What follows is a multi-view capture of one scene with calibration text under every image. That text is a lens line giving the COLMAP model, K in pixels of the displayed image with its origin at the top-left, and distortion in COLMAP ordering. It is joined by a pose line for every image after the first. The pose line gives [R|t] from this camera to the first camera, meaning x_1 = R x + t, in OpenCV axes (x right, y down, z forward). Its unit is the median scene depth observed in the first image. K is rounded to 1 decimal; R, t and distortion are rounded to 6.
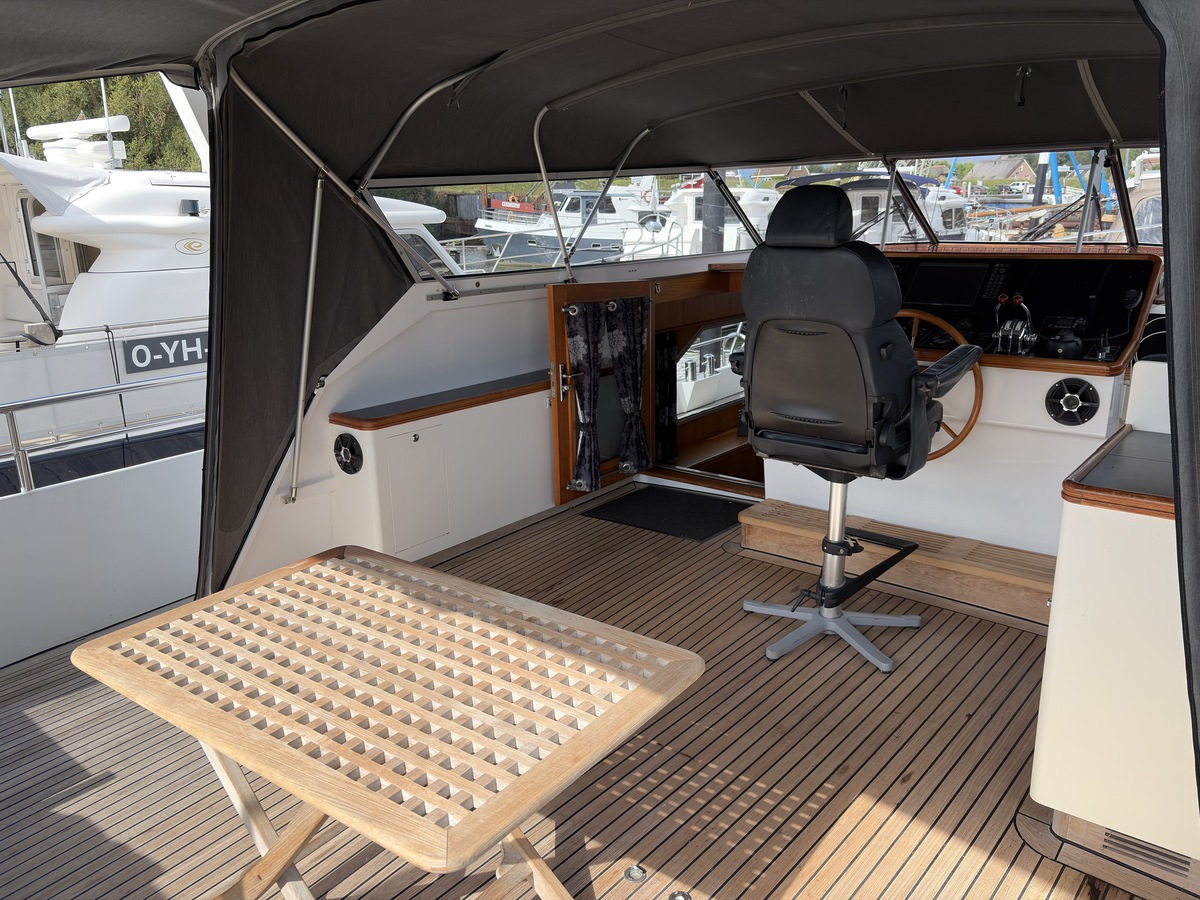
lens RADIAL K [[869.1, 0, 600.0], [0, 869.1, 450.0], [0, 0, 1]] dist [0.003752, -0.002545]
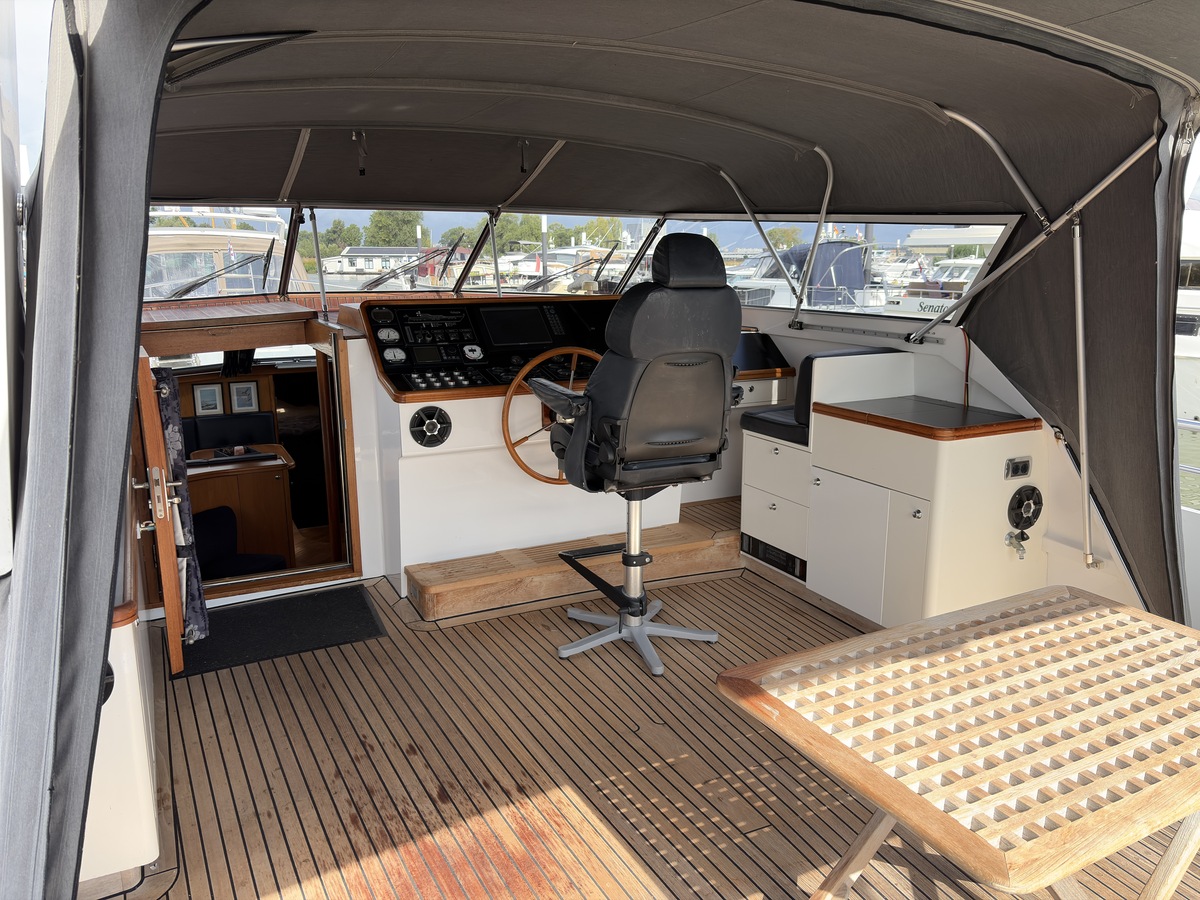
lens RADIAL K [[883.6, 0, 599.6], [0, 883.6, 439.6], [0, 0, 1]] dist [0.012572, 0.001611]
pose [[0.421310, -0.165192, 0.891745, -0.636702], [0.230111, 0.970565, 0.071075, -0.111311], [-0.877238, 0.175256, 0.446921, 0.450715]]
